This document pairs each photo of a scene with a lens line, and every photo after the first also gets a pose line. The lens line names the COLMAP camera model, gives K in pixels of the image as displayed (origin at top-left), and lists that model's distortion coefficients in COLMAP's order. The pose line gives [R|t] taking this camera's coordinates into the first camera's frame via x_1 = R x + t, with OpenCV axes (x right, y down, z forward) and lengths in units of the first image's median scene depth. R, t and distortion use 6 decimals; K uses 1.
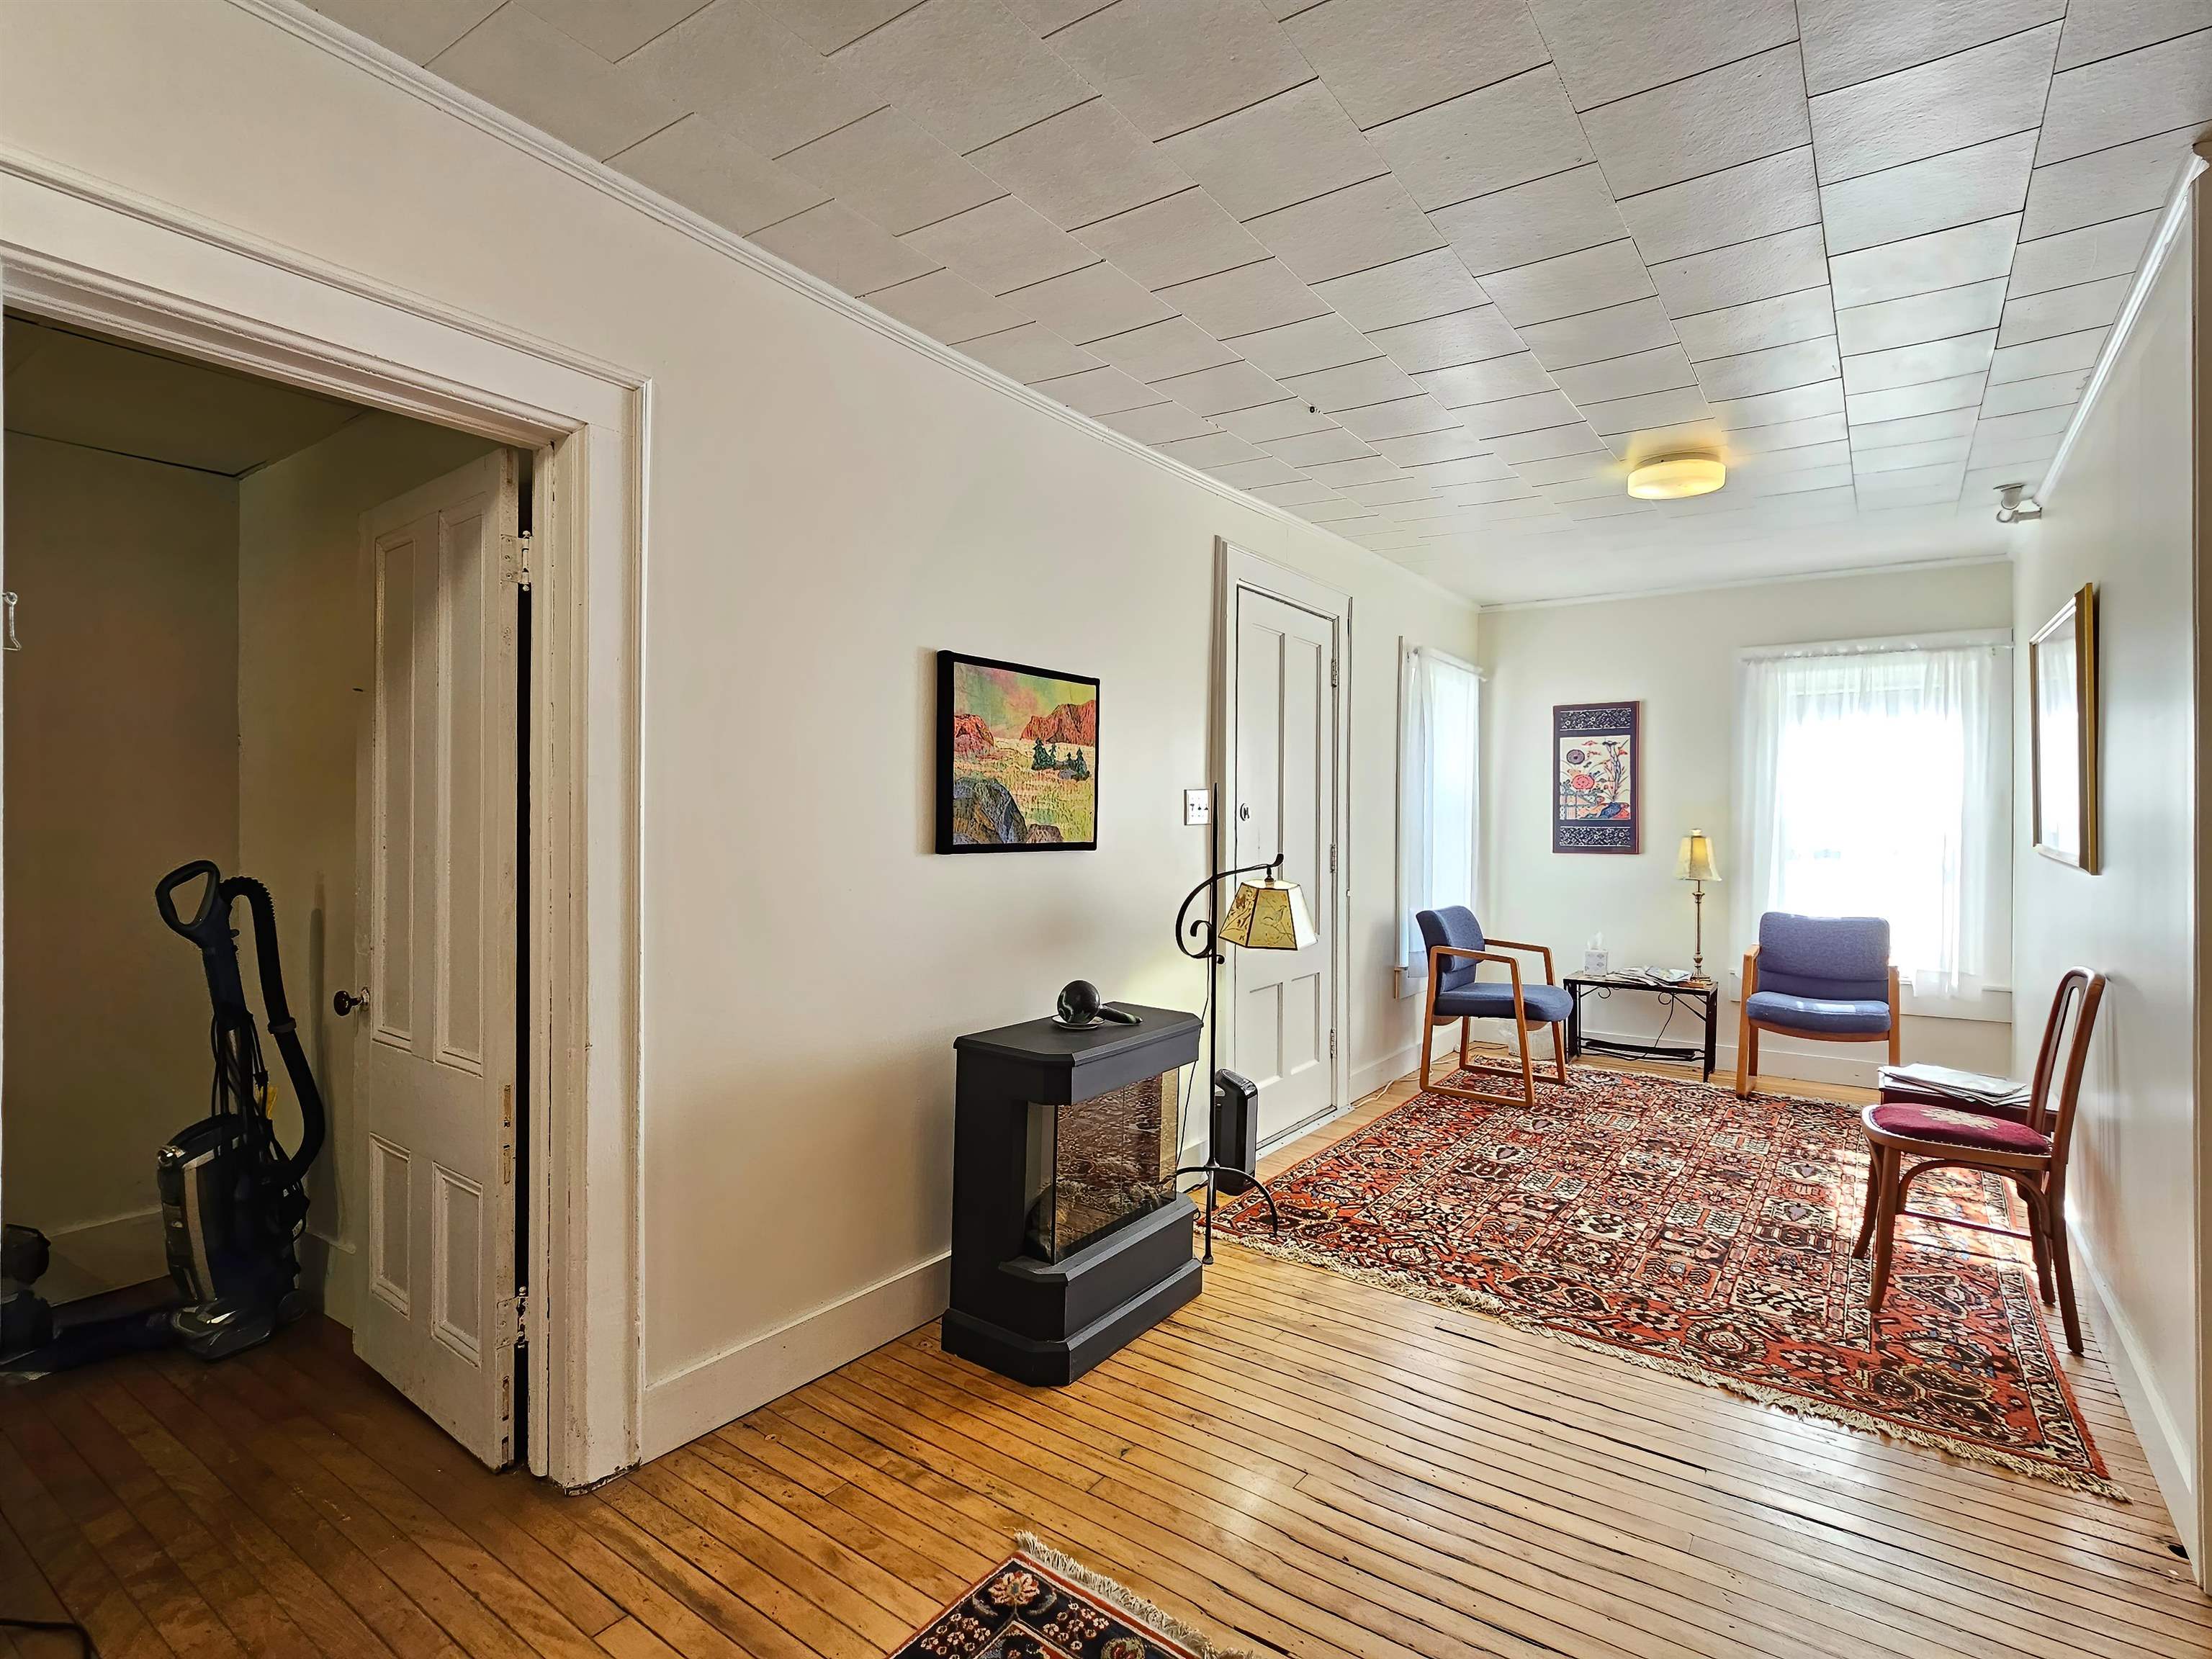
lens RADIAL K [[1105.0, 0, 1105.9], [0, 1105.0, 817.5], [0, 0, 1]] dist [-0.004689, 0.001145]
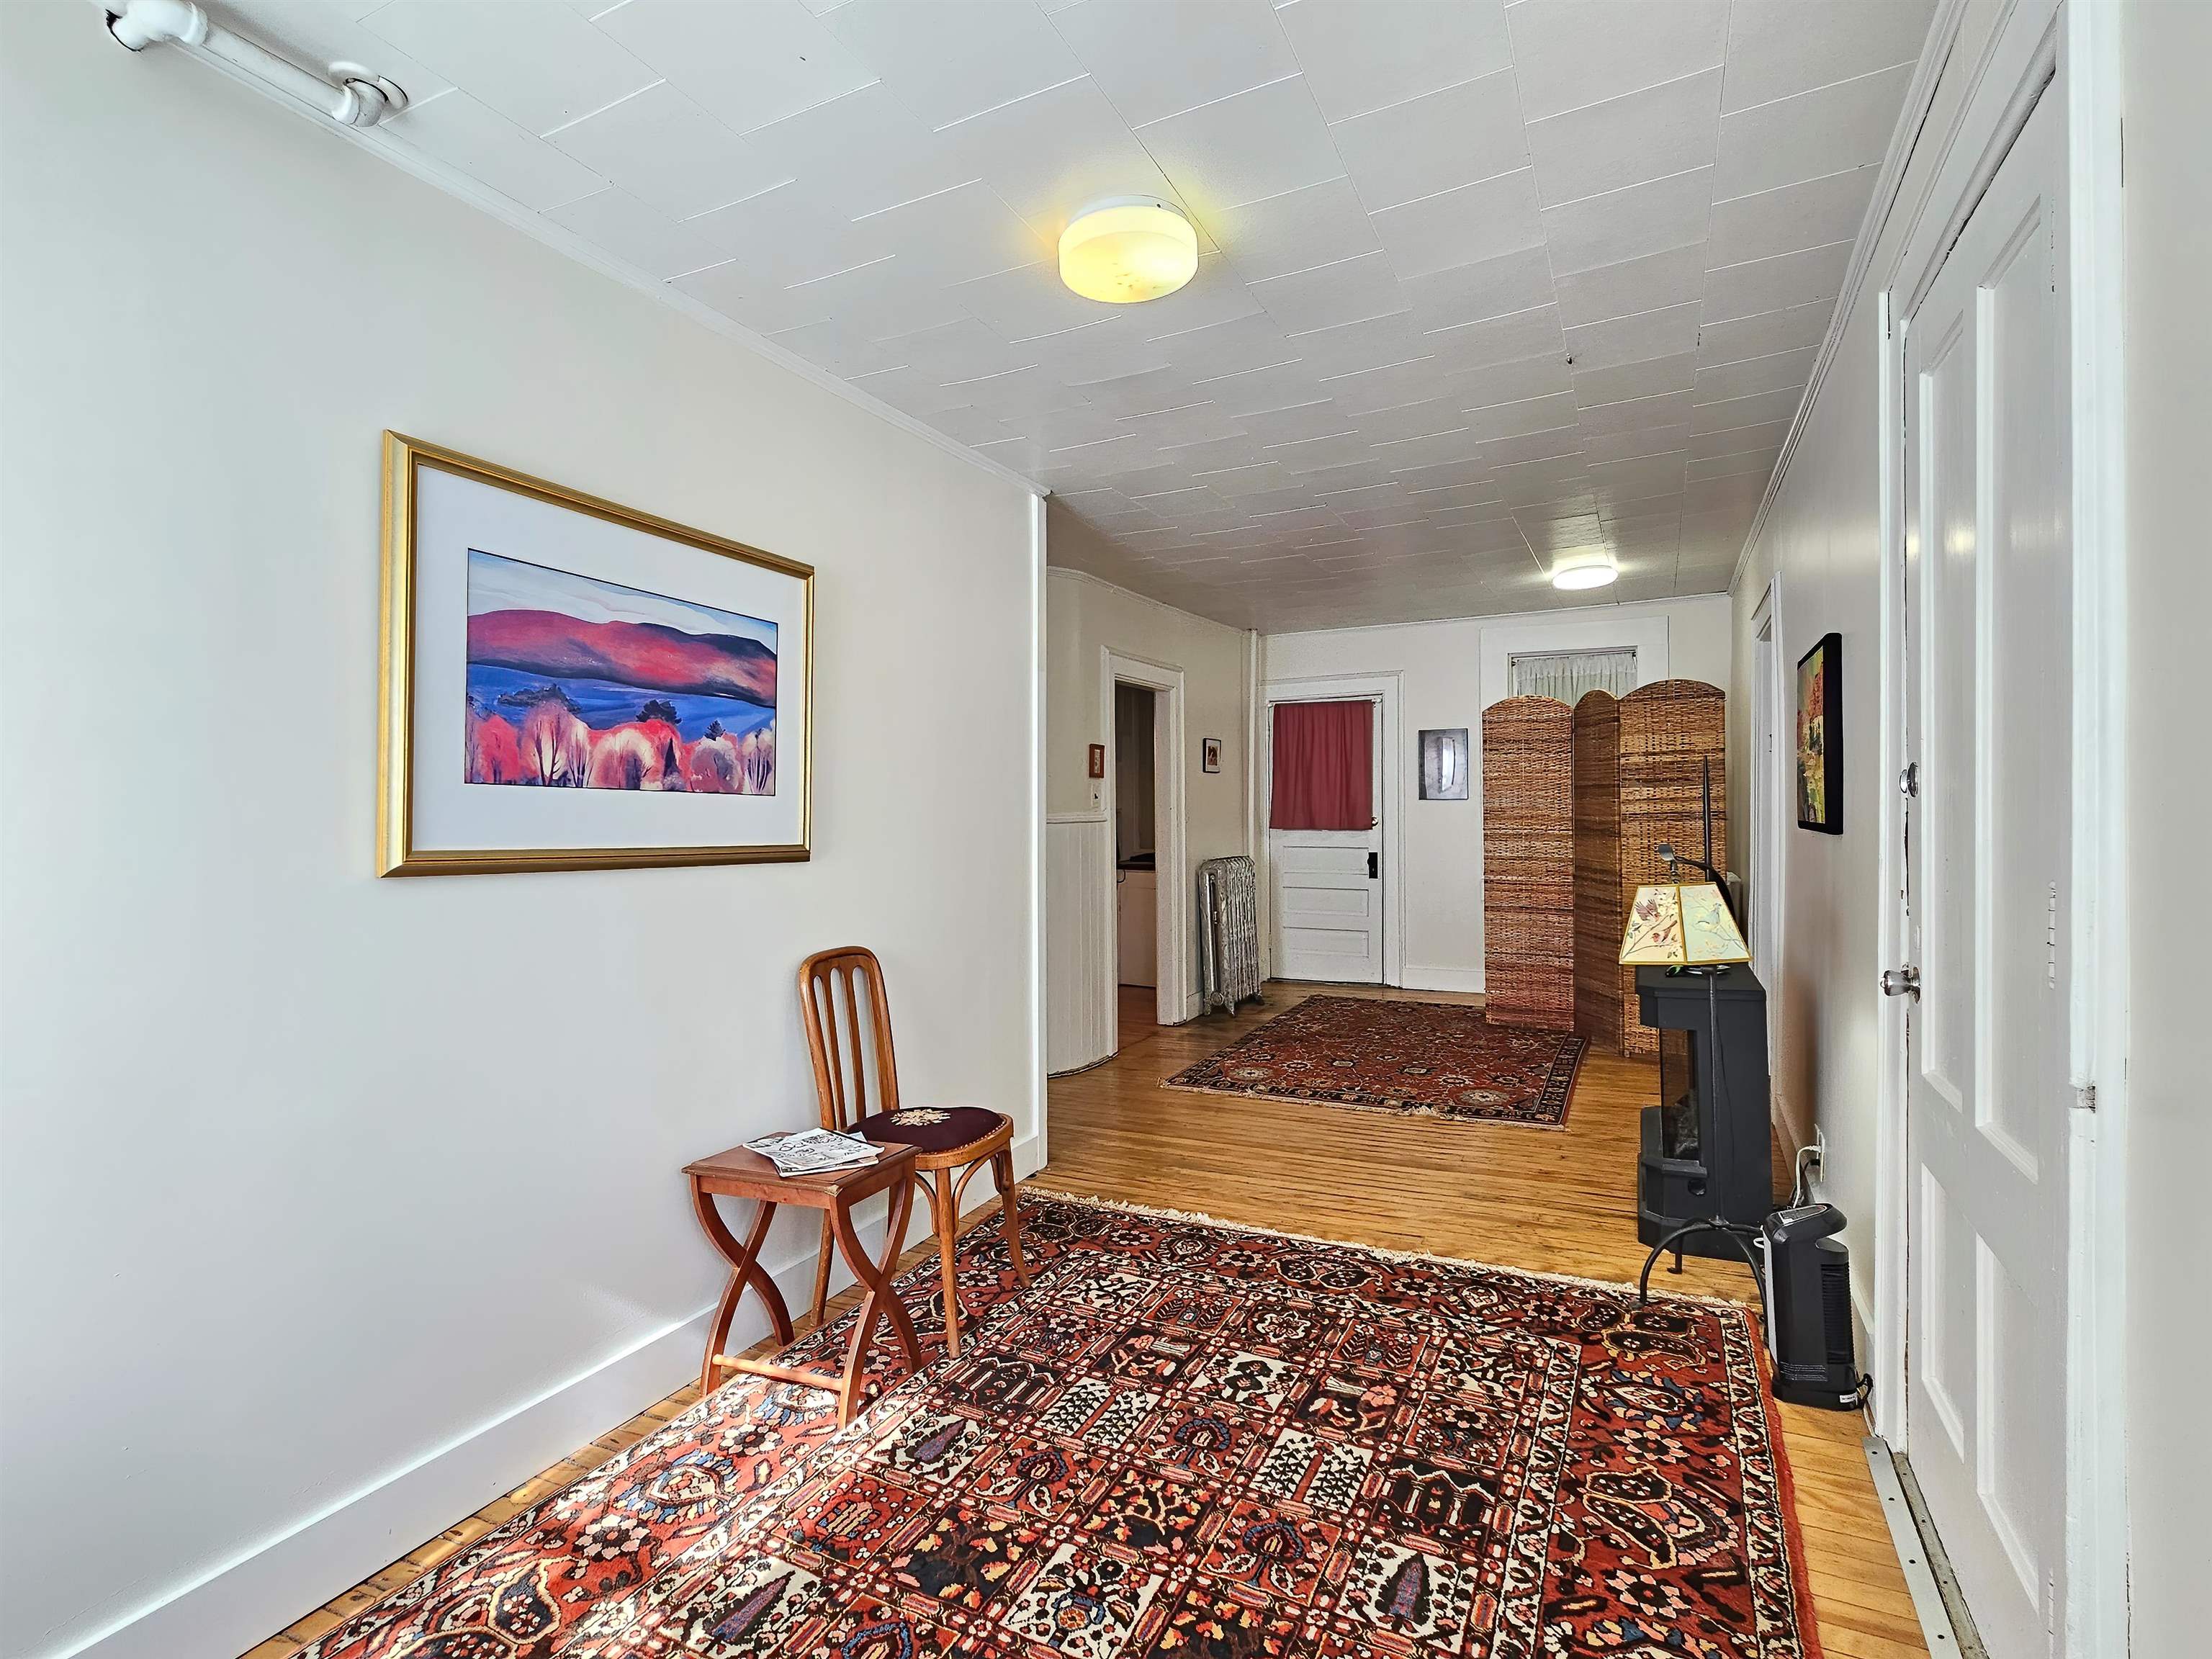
lens RADIAL K [[1105.0, 0, 1101.7], [0, 1105.0, 819.3], [0, 0, 1]] dist [-0.004689, 0.001145]
pose [[-0.987653, 0.008028, -0.156451, 0.654476], [0.006886, 0.999946, 0.007840, 0.005650], [0.156505, 0.006665, -0.987655, 1.685054]]
